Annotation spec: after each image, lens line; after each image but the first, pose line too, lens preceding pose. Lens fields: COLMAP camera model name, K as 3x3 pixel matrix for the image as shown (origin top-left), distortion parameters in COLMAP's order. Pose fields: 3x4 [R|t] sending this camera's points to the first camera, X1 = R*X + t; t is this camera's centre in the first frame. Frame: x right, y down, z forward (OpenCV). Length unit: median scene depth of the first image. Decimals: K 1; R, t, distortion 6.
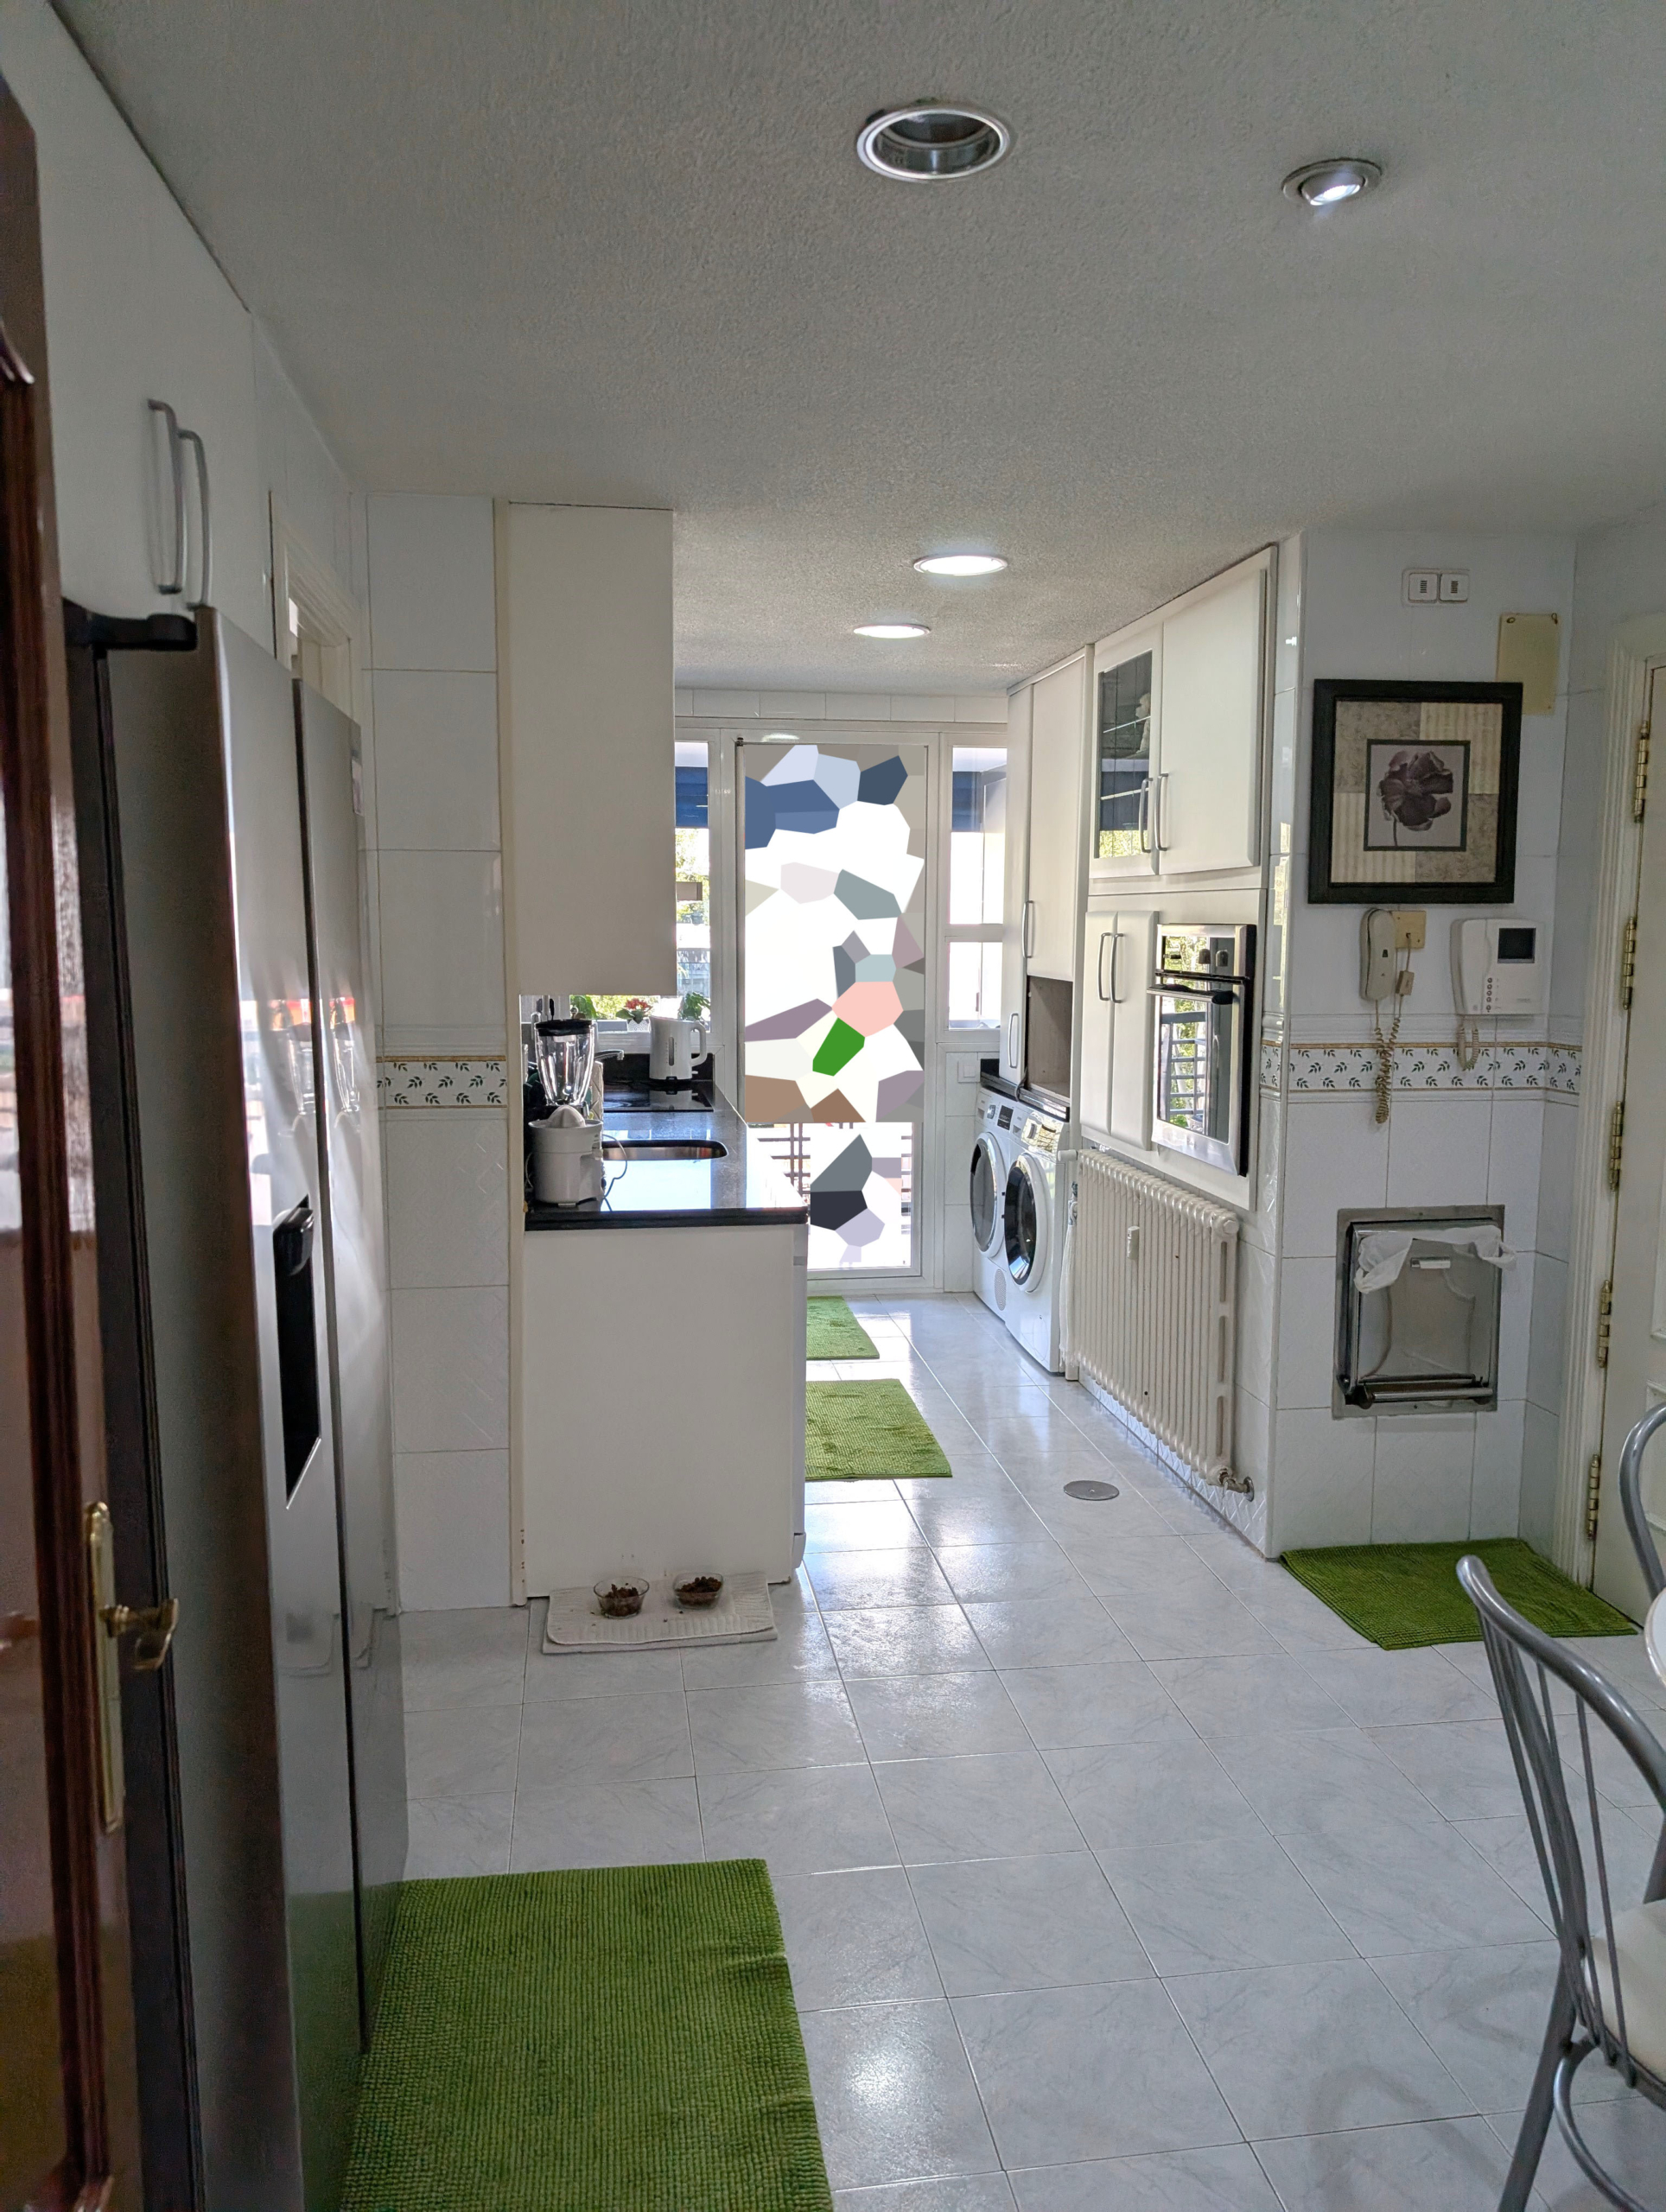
lens RADIAL K [[1590.9, 0, 833.0], [0, 1590.9, 1106.0], [0, 0, 1]] dist [0.036305, -0.067558]
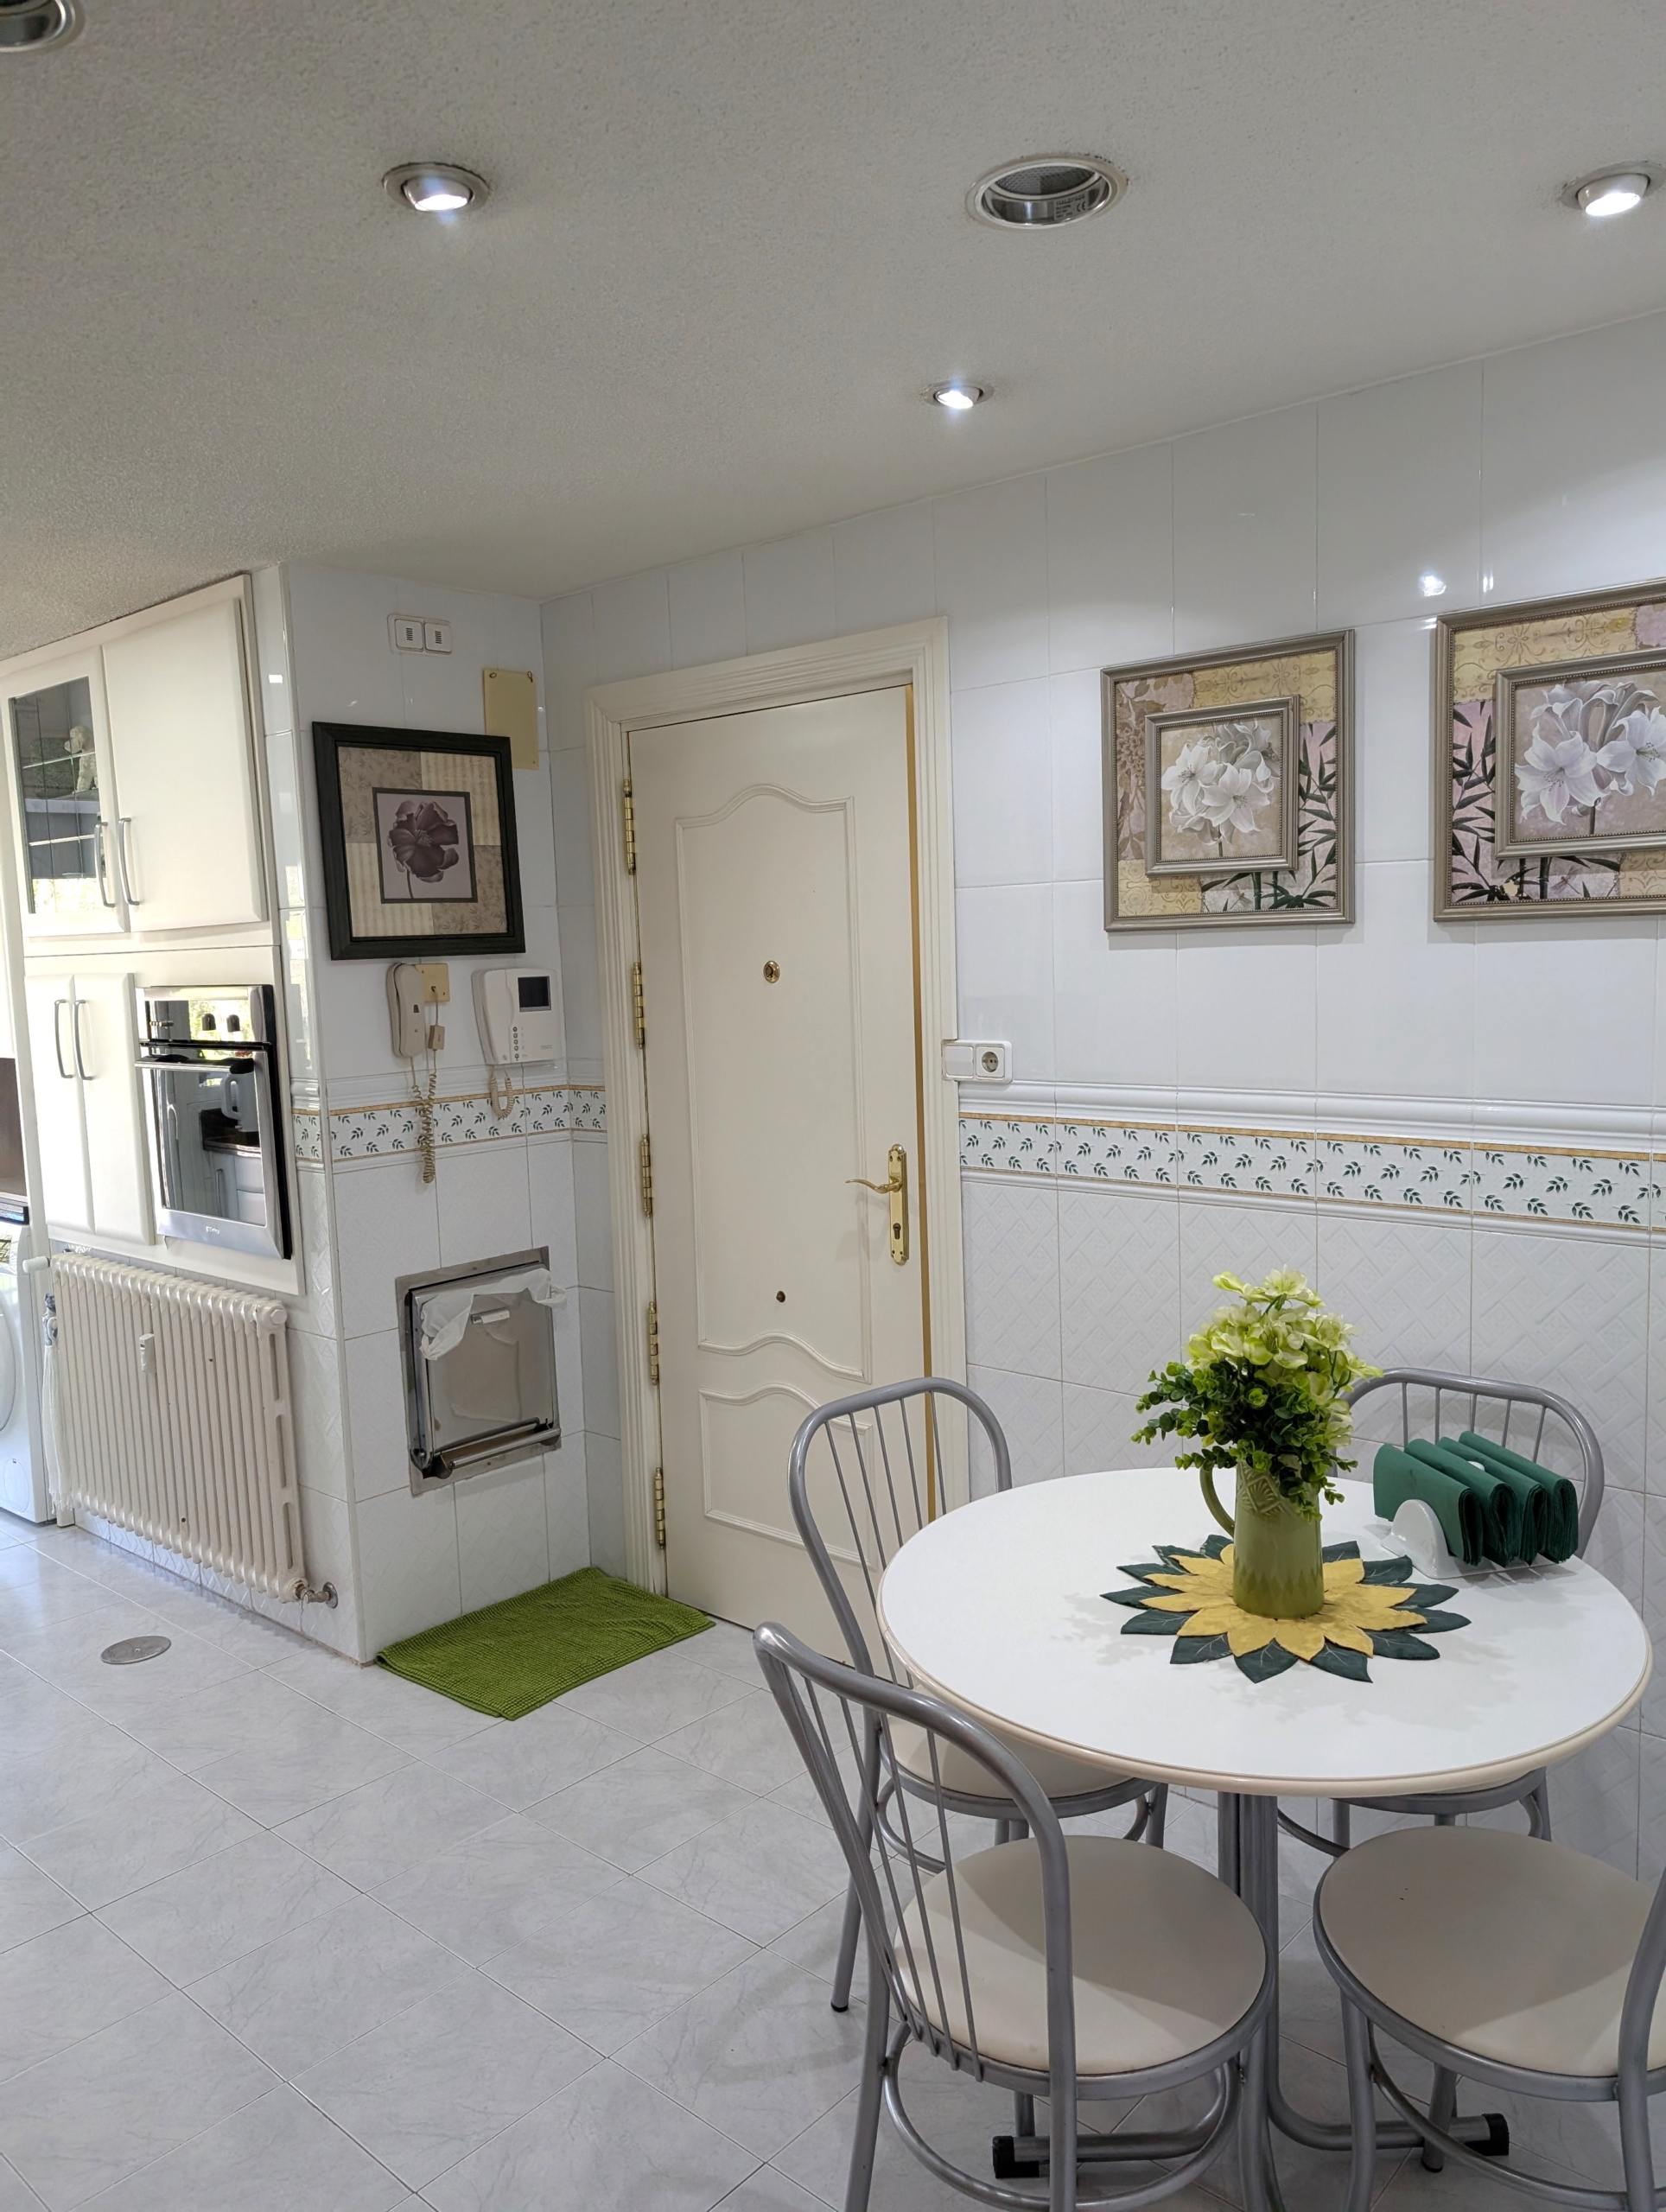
lens RADIAL K [[1590.9, 0, 833.0], [0, 1590.9, 1106.0], [0, 0, 1]] dist [0.036305, -0.067558]
pose [[0.762613, -0.097516, 0.639462, -0.083875], [0.114007, 0.993359, 0.015521, -0.022530], [-0.636729, 0.061067, 0.768666, 0.097138]]
